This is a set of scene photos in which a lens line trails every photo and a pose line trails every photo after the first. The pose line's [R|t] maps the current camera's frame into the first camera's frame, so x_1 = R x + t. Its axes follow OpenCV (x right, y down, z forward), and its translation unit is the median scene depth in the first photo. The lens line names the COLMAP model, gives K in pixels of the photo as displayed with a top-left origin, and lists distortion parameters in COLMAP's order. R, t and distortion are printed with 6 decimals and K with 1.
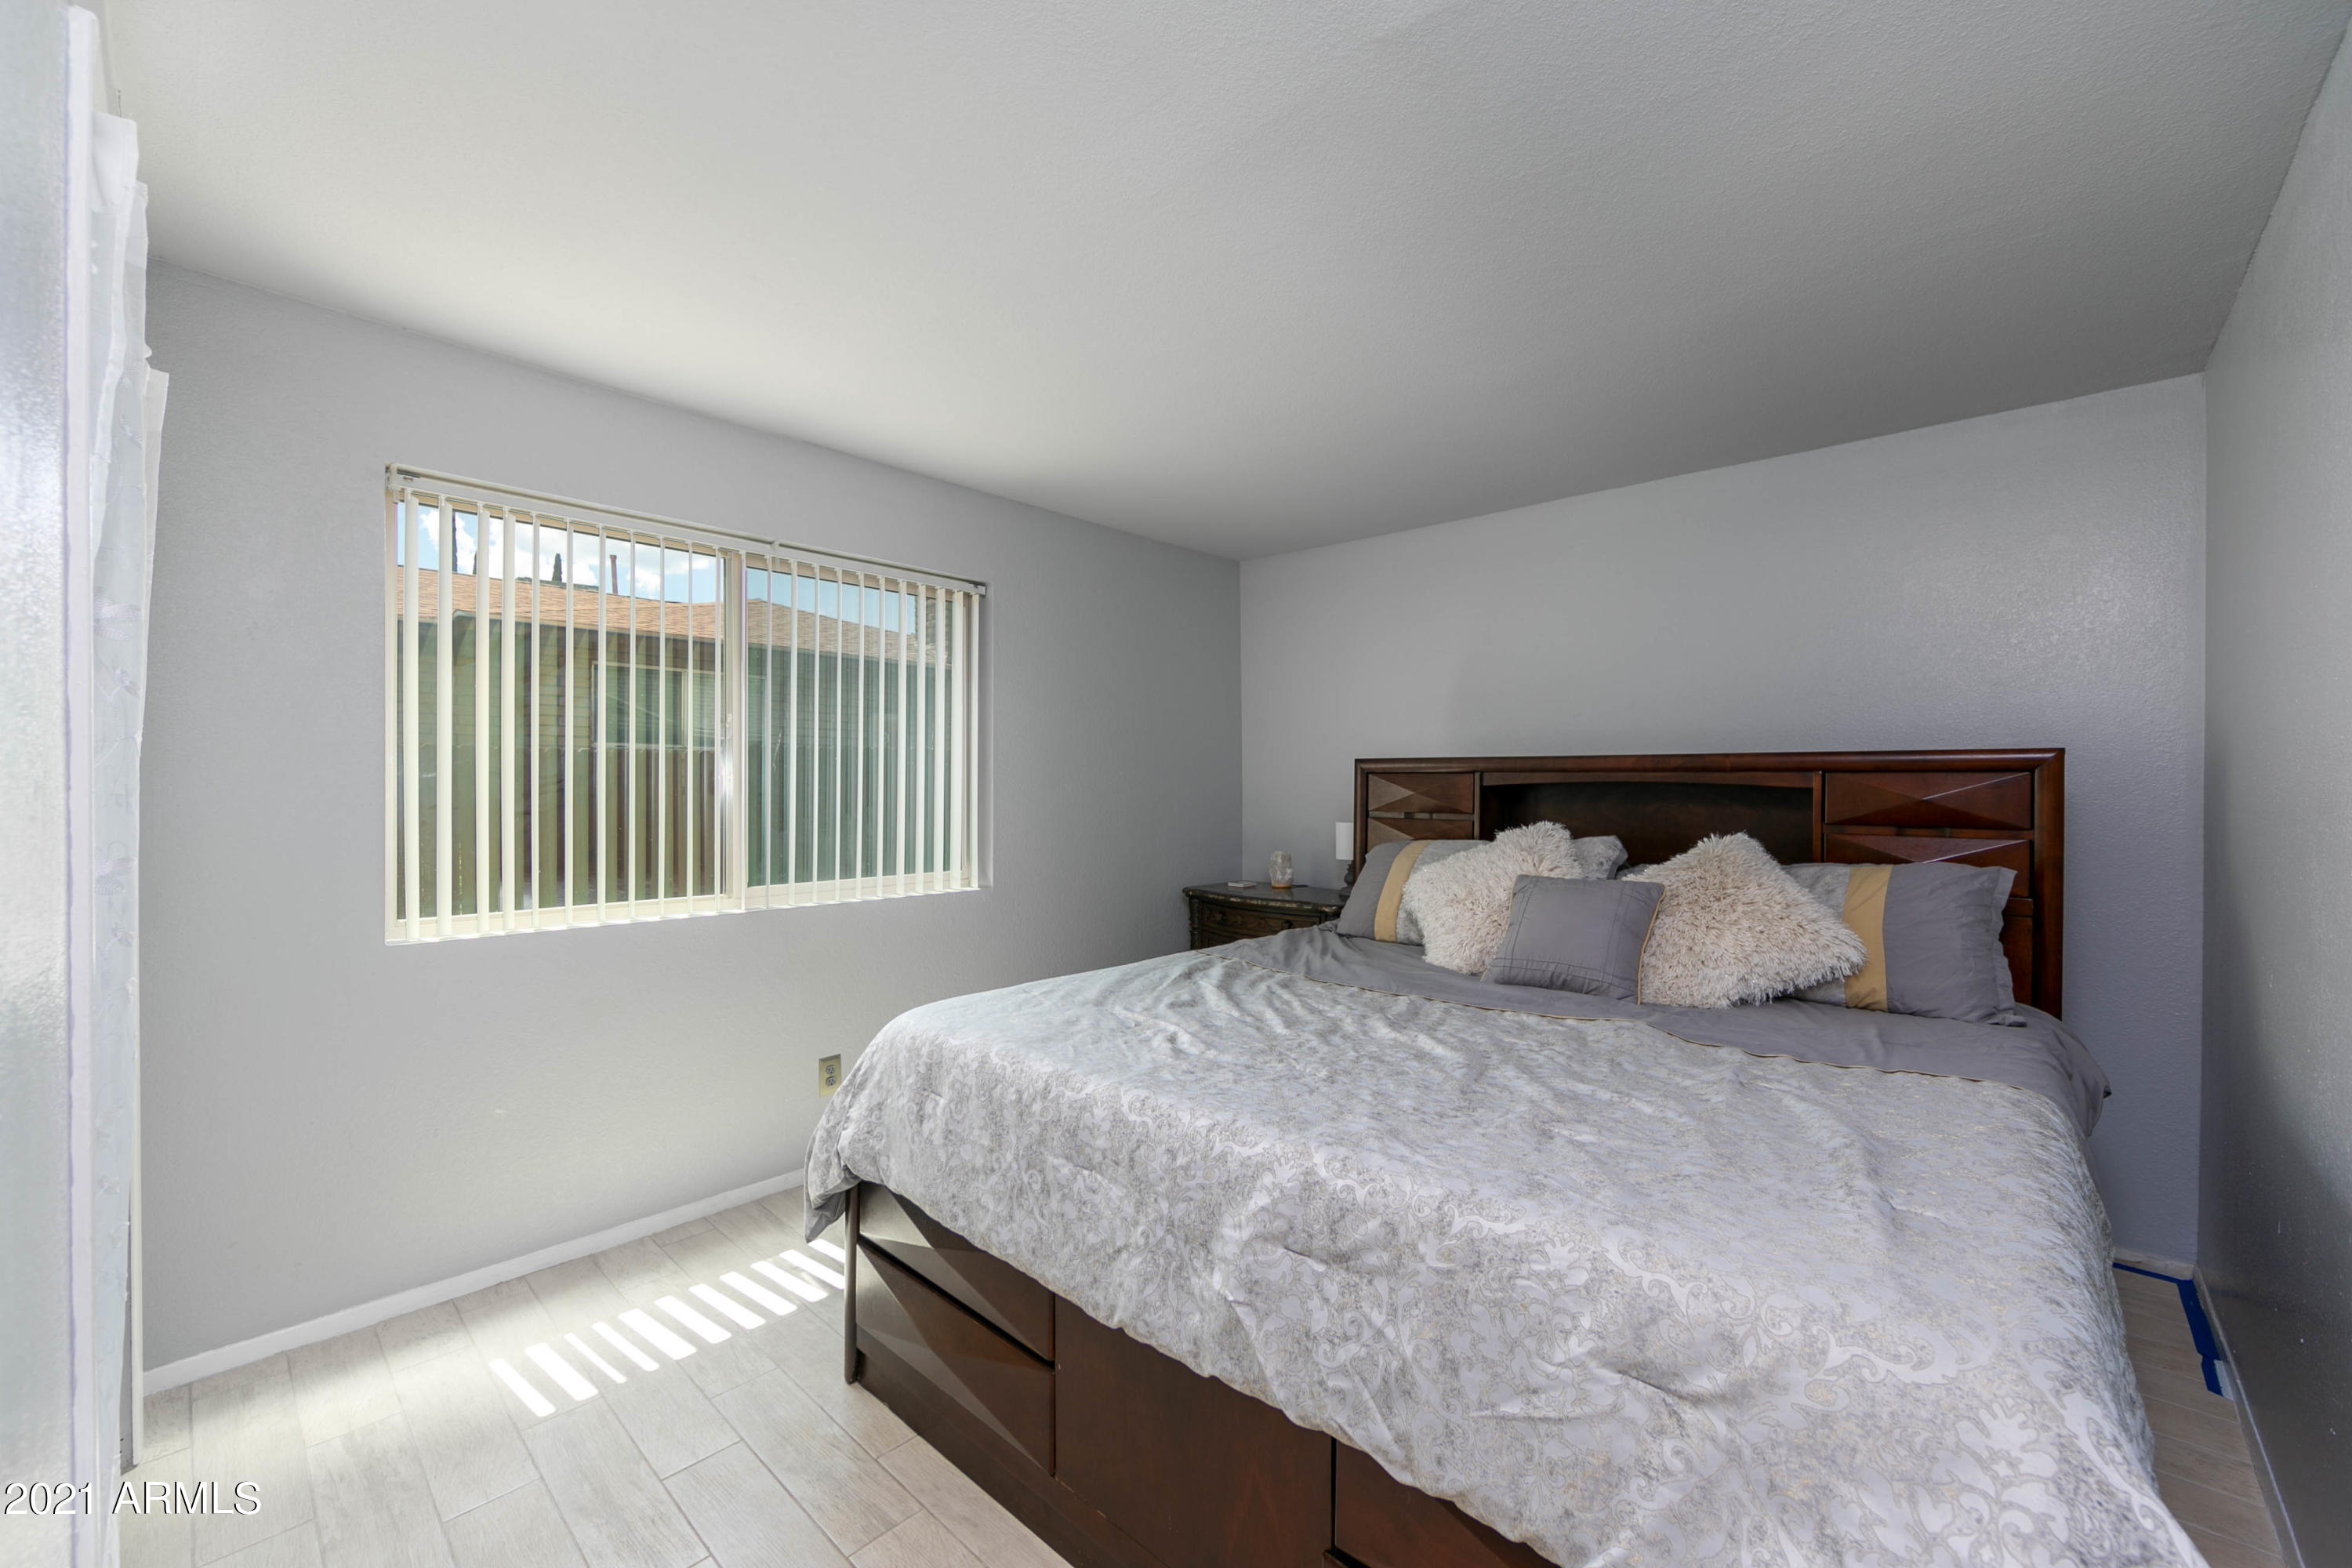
lens RADIAL K [[925.4, 0, 1177.8], [0, 925.4, 783.8], [0, 0, 1]] dist [0.000106, 0.000002]
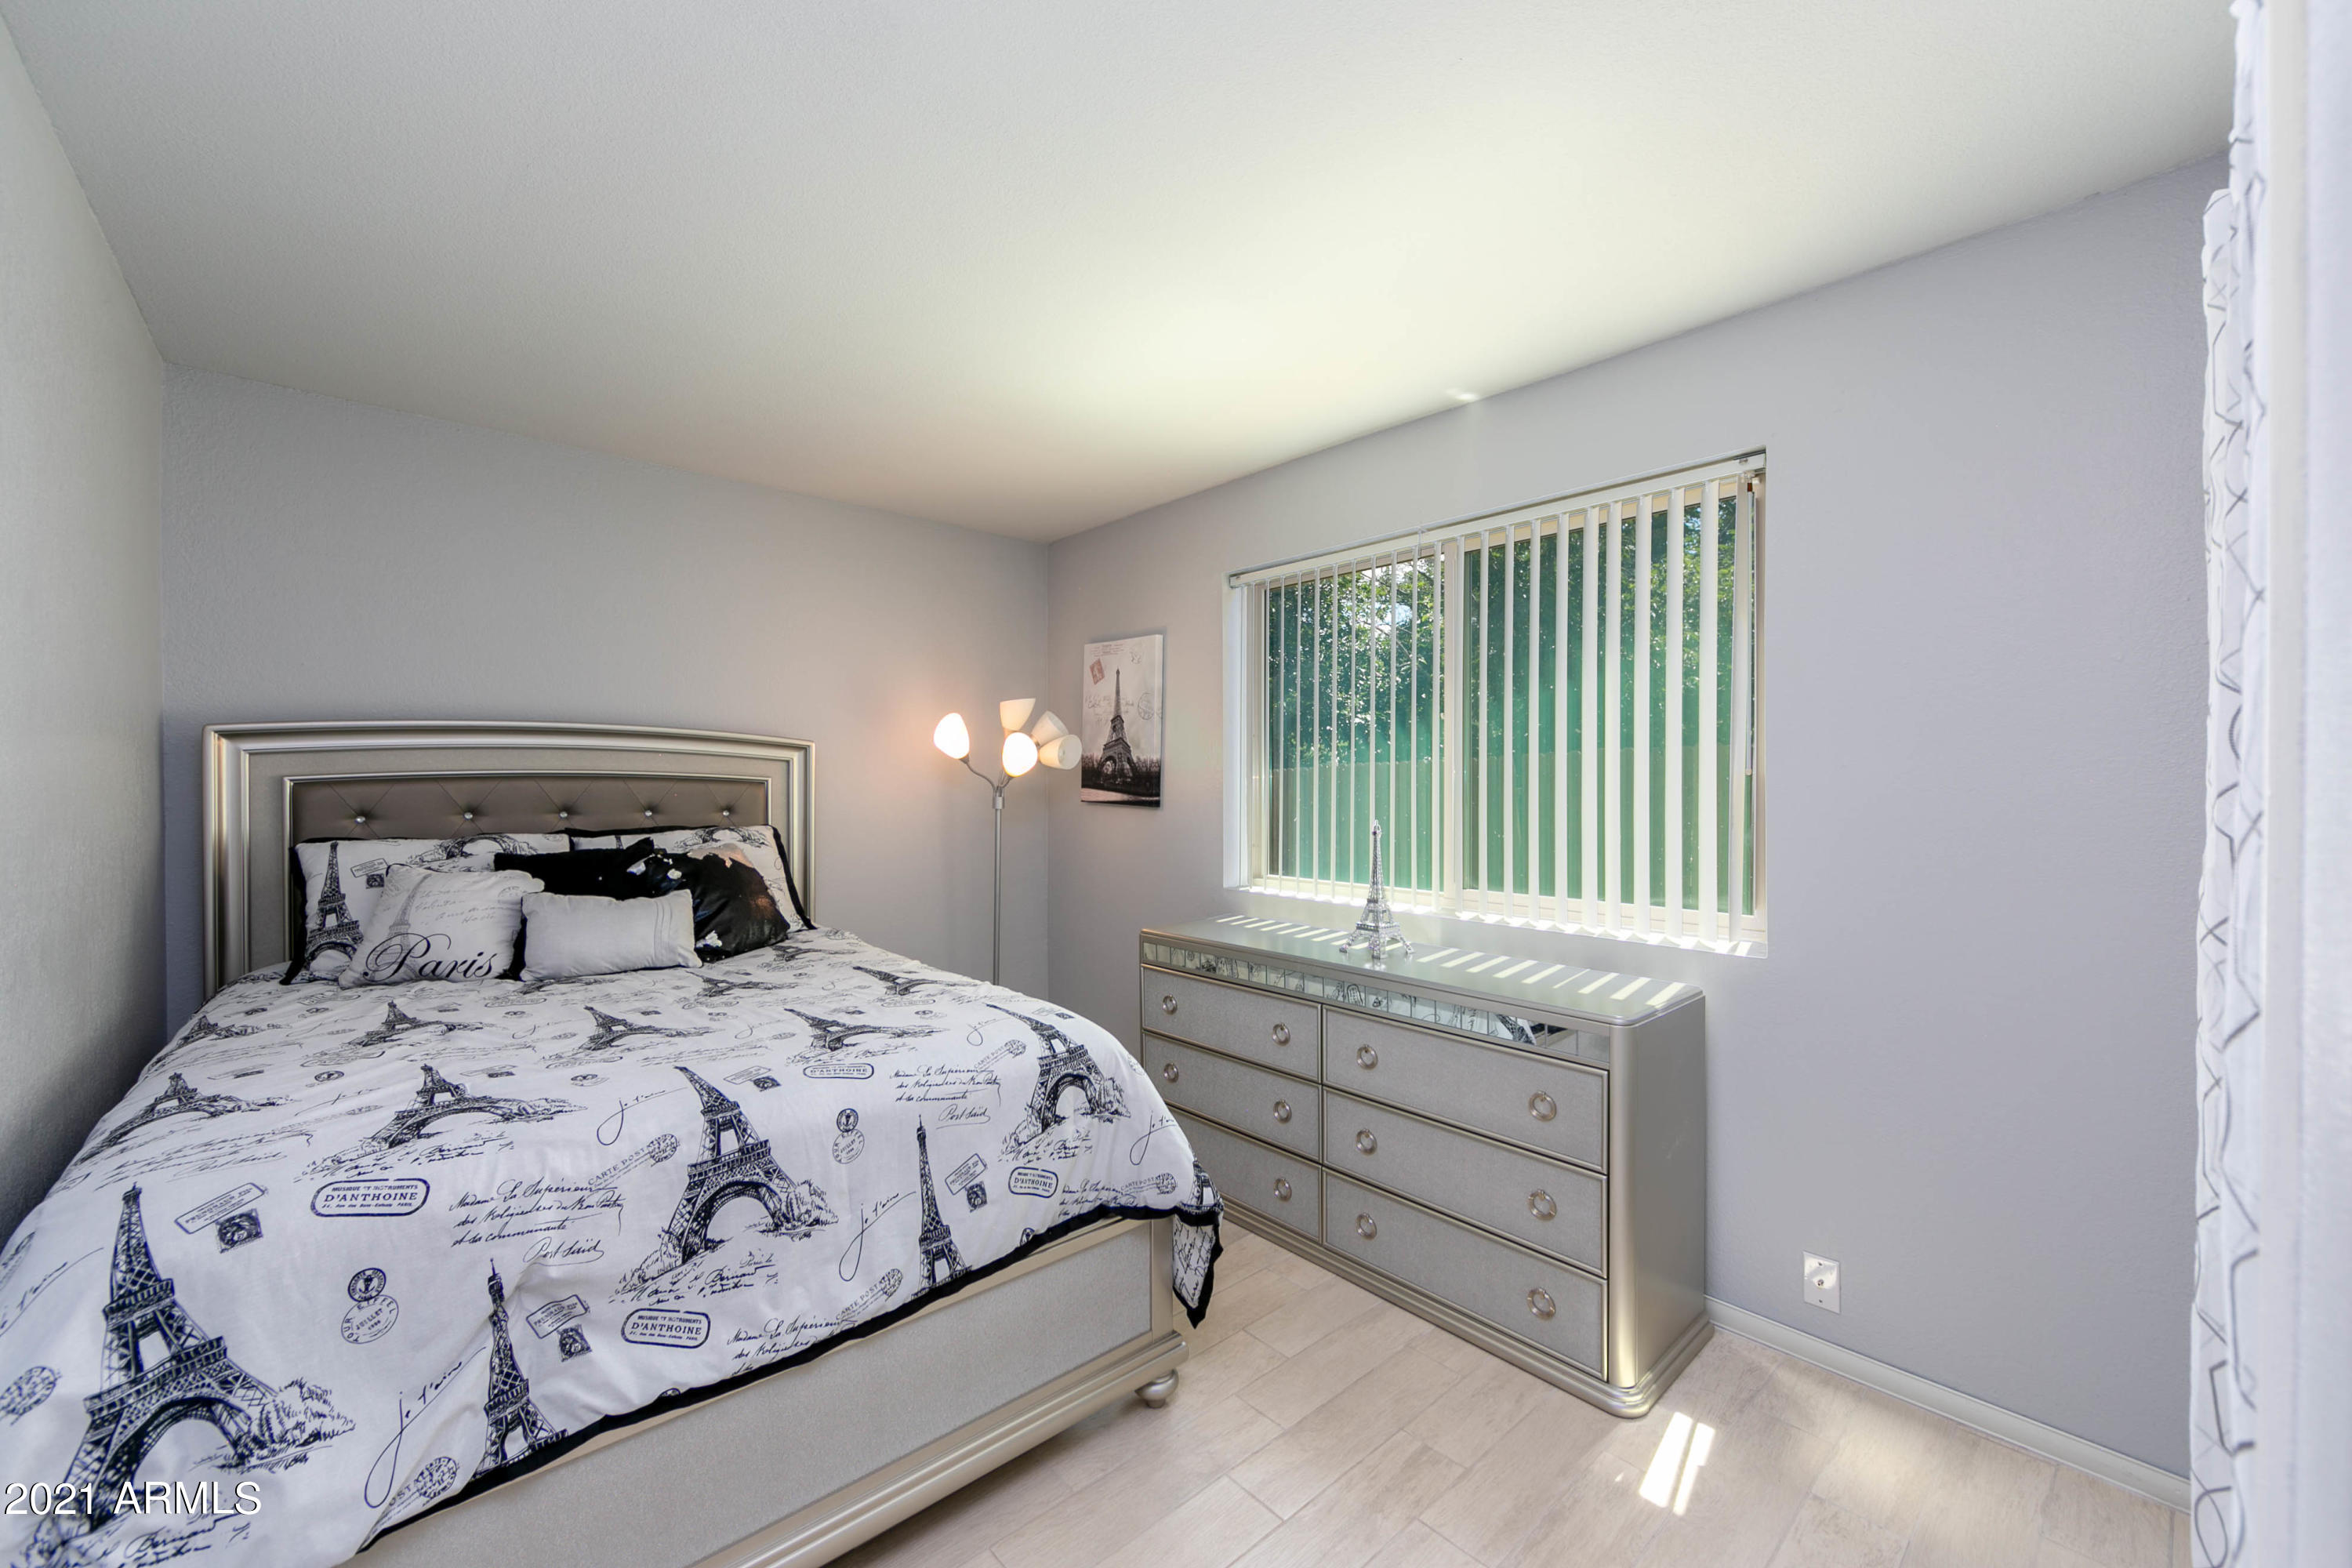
lens RADIAL K [[925.4, 0, 1176.5], [0, 925.4, 784.2], [0, 0, 1]] dist [0.000106, 0.000002]
pose [[-0.101981, -0.001551, -0.994785, 0.616705], [-0.005214, 0.999986, -0.001024, 0.007519], [0.994773, 0.005082, -0.101988, 0.975855]]
